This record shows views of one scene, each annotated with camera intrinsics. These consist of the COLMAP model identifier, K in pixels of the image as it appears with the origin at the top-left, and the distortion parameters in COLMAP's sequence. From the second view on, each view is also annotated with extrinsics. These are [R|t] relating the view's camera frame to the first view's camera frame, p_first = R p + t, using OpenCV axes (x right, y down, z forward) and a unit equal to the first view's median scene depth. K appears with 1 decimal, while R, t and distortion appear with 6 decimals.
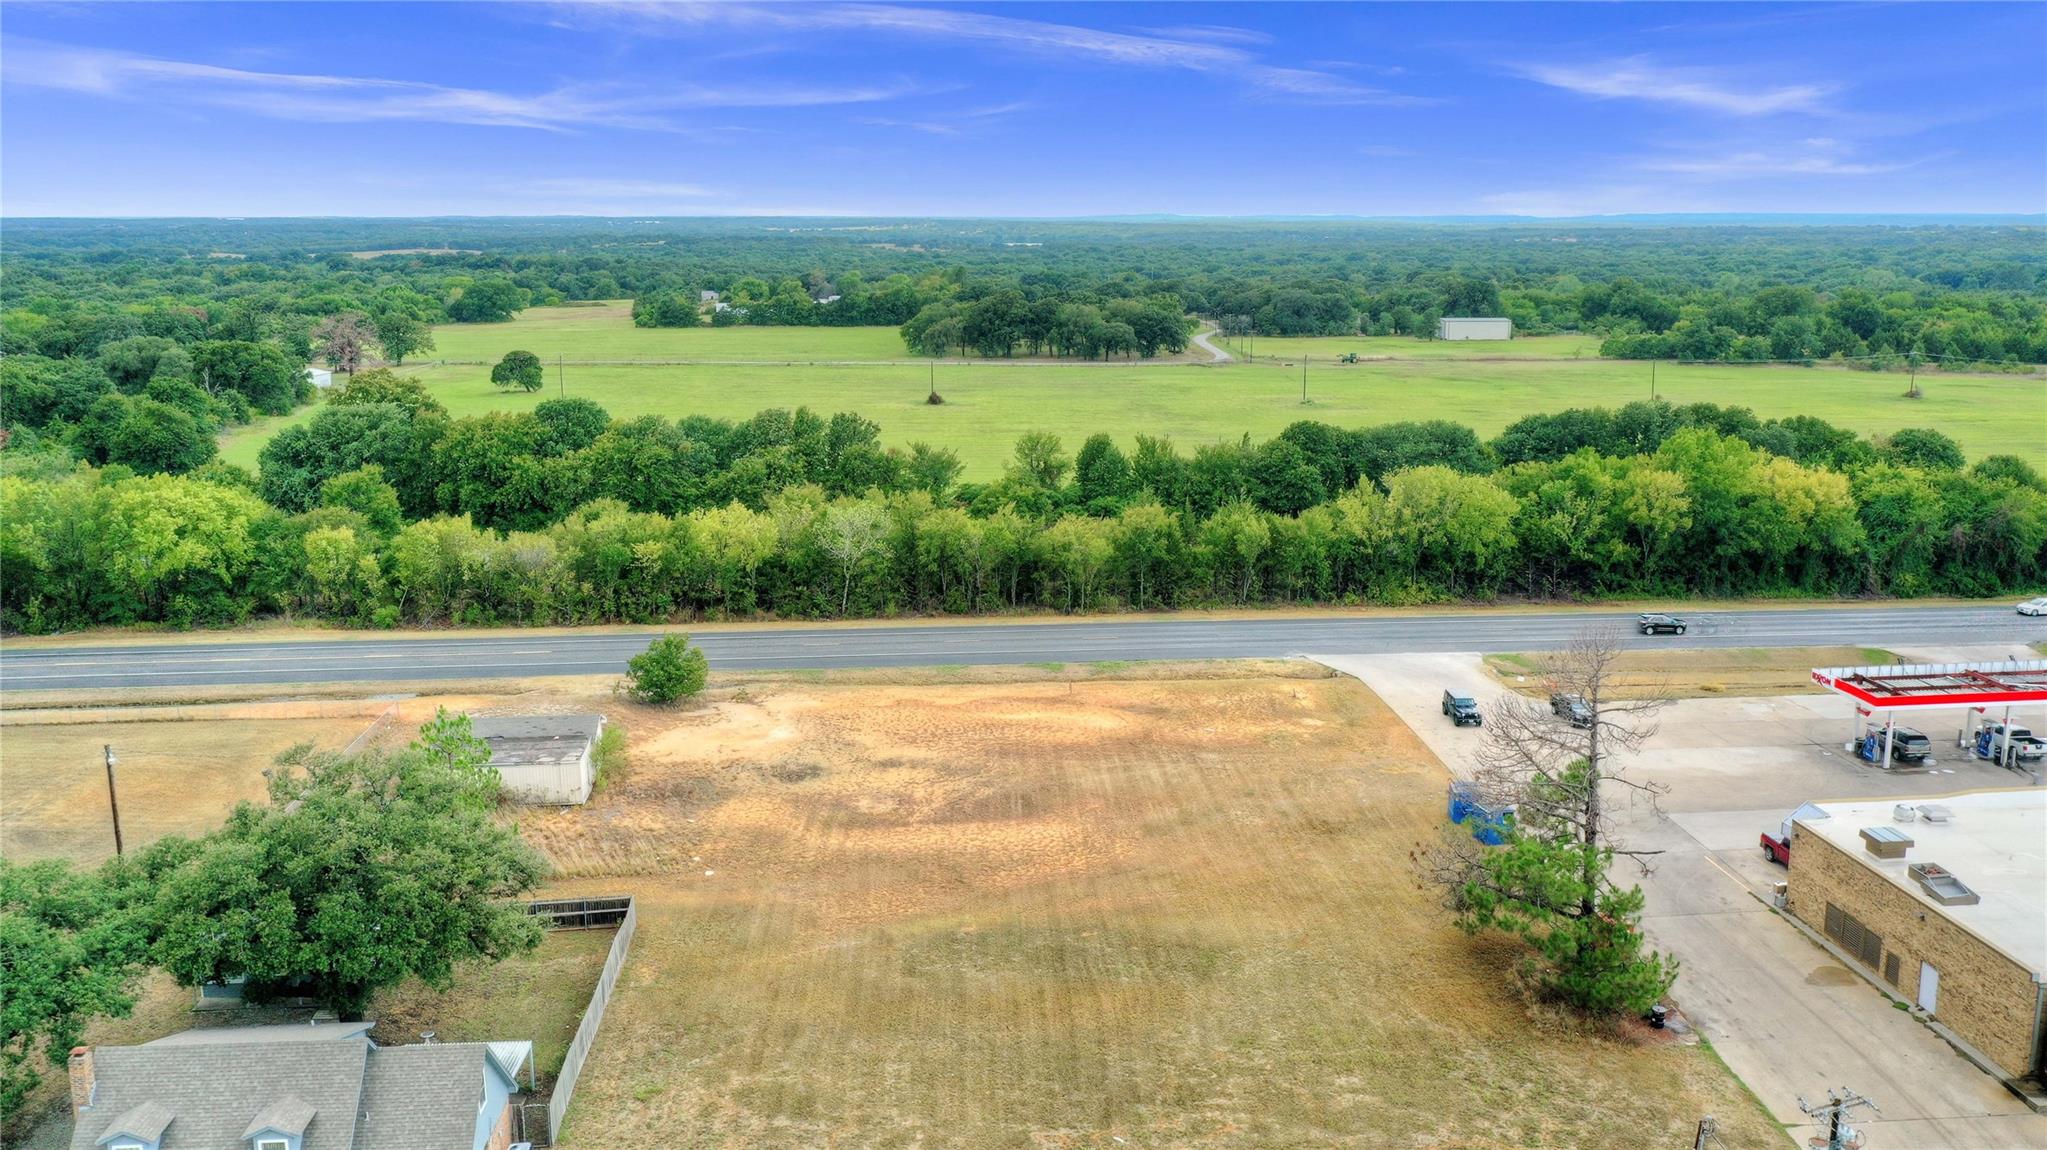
lens RADIAL K [[1635.6, 0, 1063.1], [0, 1635.6, 573.3], [0, 0, 1]] dist [-0.005046, -0.002952]
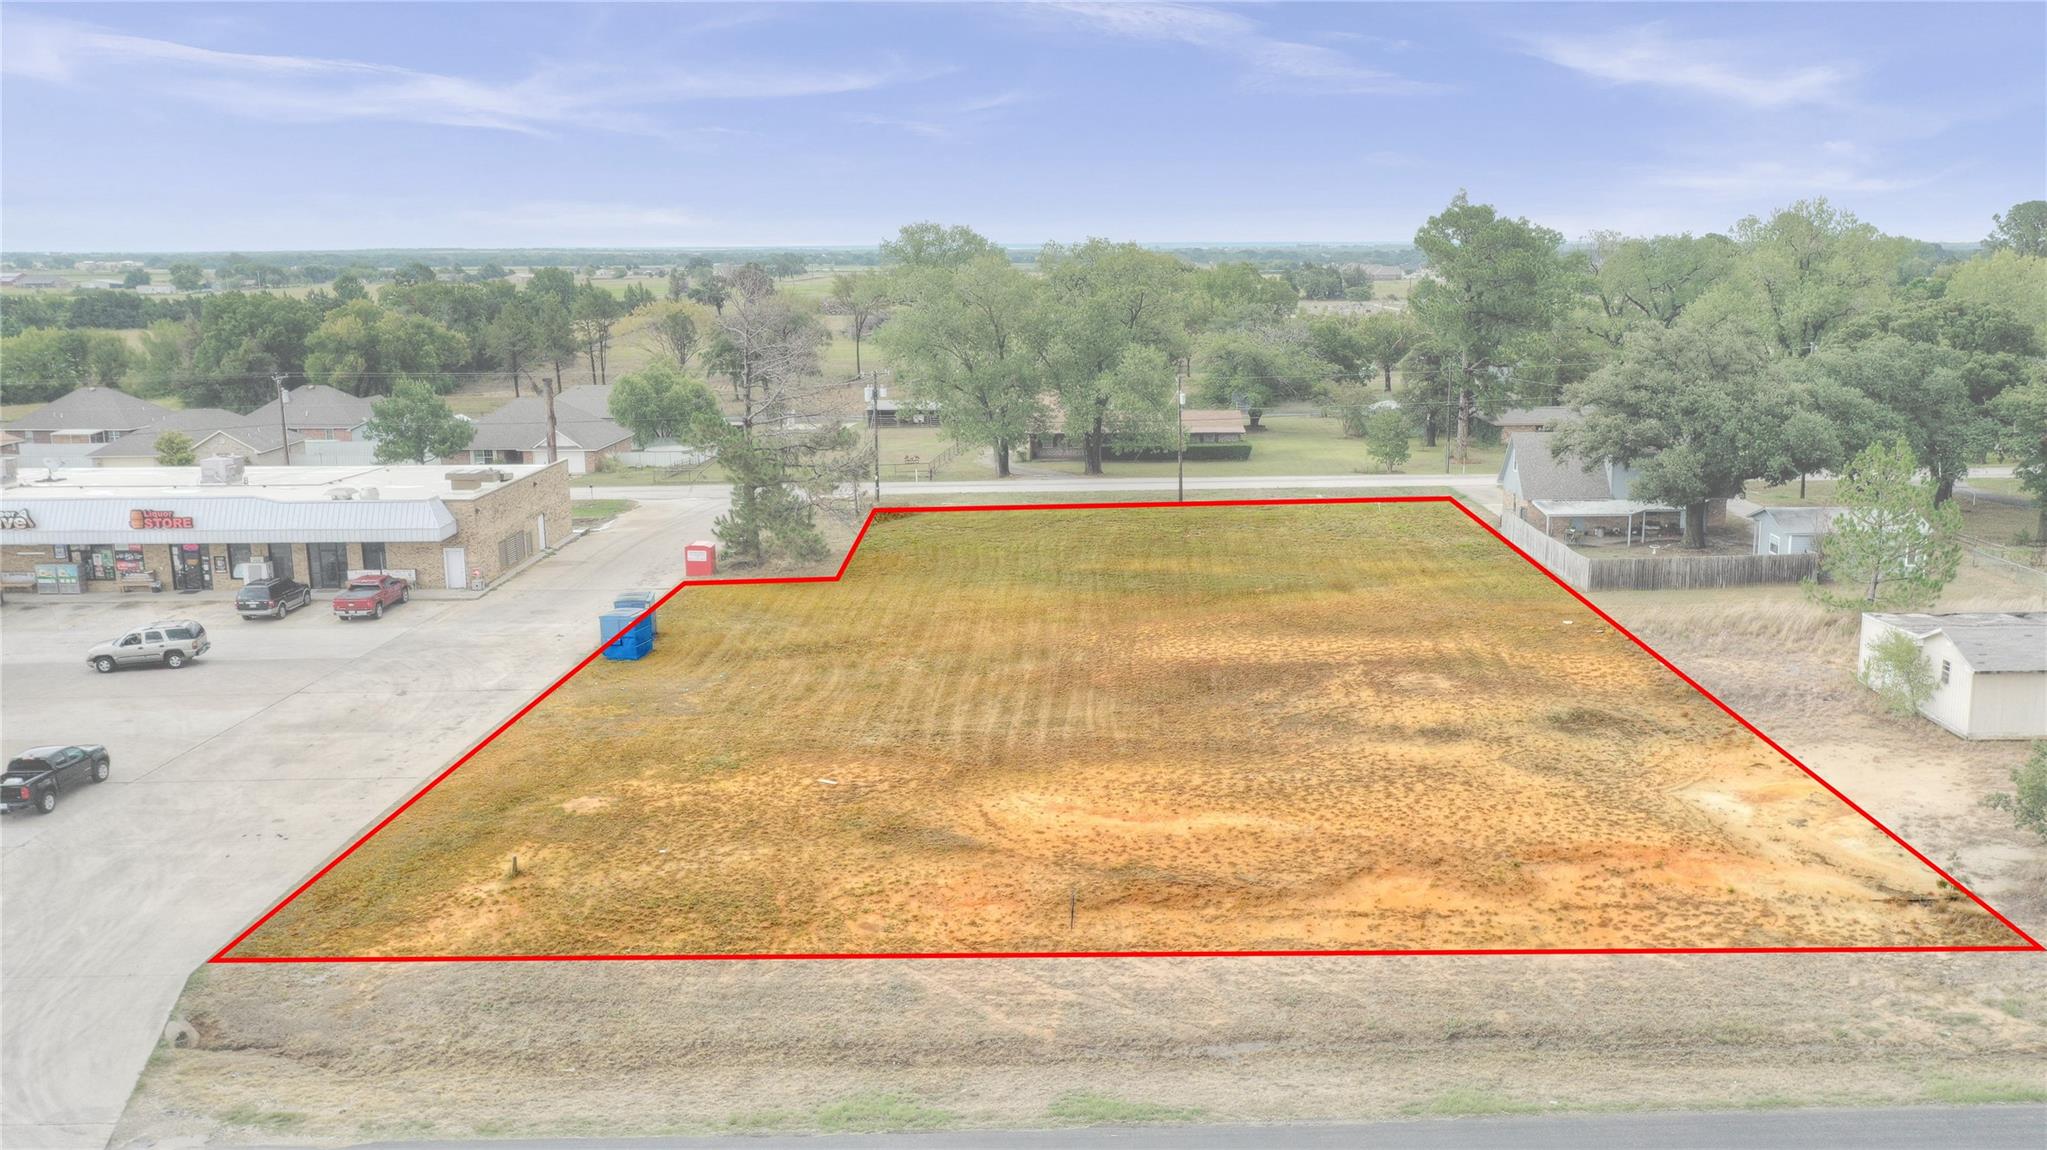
lens RADIAL K [[1592.4, 0, 1084.9], [0, 1592.4, 646.7], [0, 0, 1]] dist [-0.006442, -0.002732]
pose [[-0.994803, -0.017827, 0.100245, -0.026764], [0.028407, 0.896861, 0.441399, -0.114849], [-0.097774, 0.441953, -0.891694, 1.073702]]
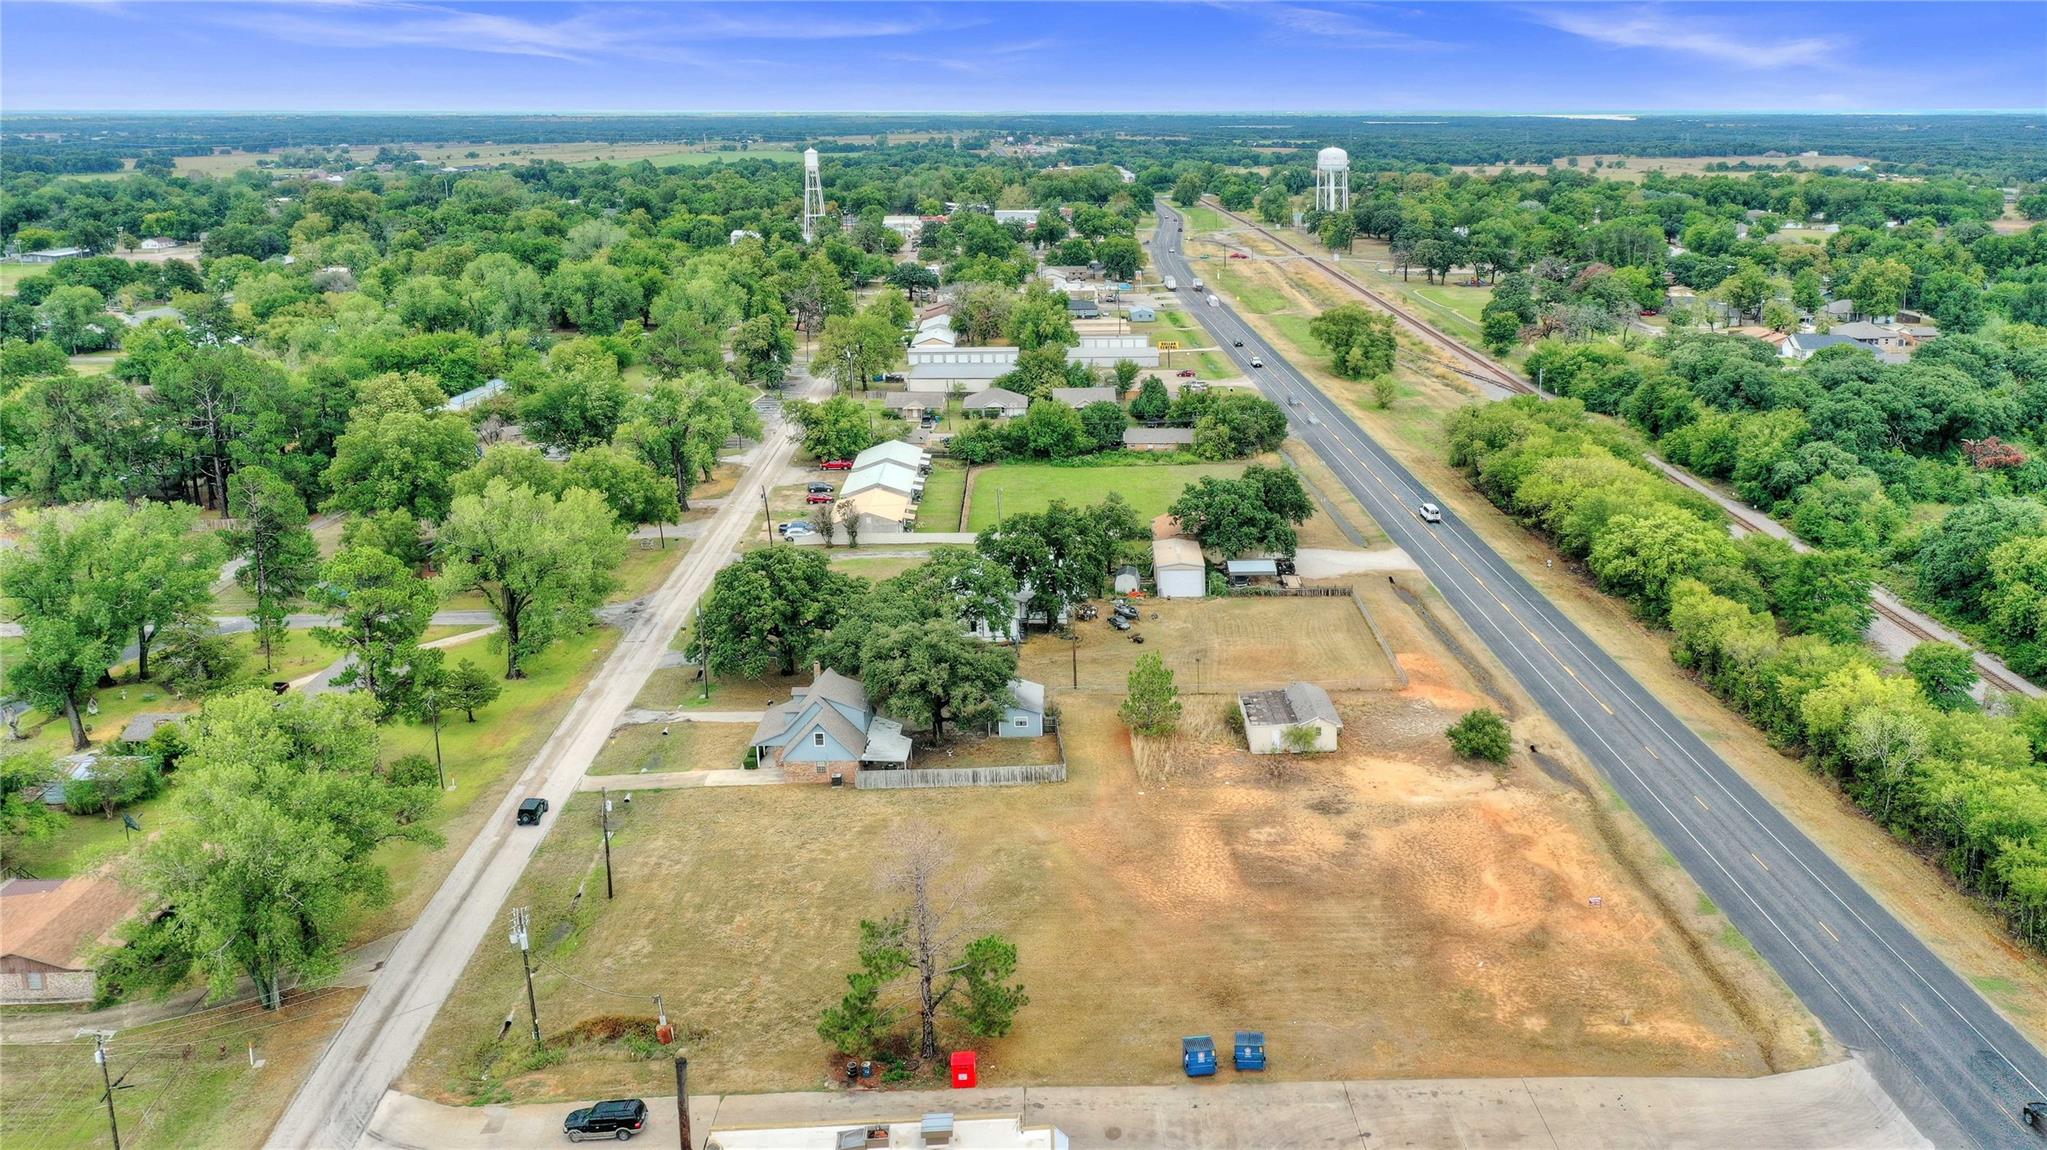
lens RADIAL K [[1665.6, 0, 1114.7], [0, 1665.6, 491.3], [0, 0, 1]] dist [-0.002146, 0.001228]
pose [[-0.057690, 0.221372, -0.973481, 0.813323], [-0.206770, 0.951312, 0.228585, -0.292341], [0.976687, 0.214474, -0.009109, 0.550601]]
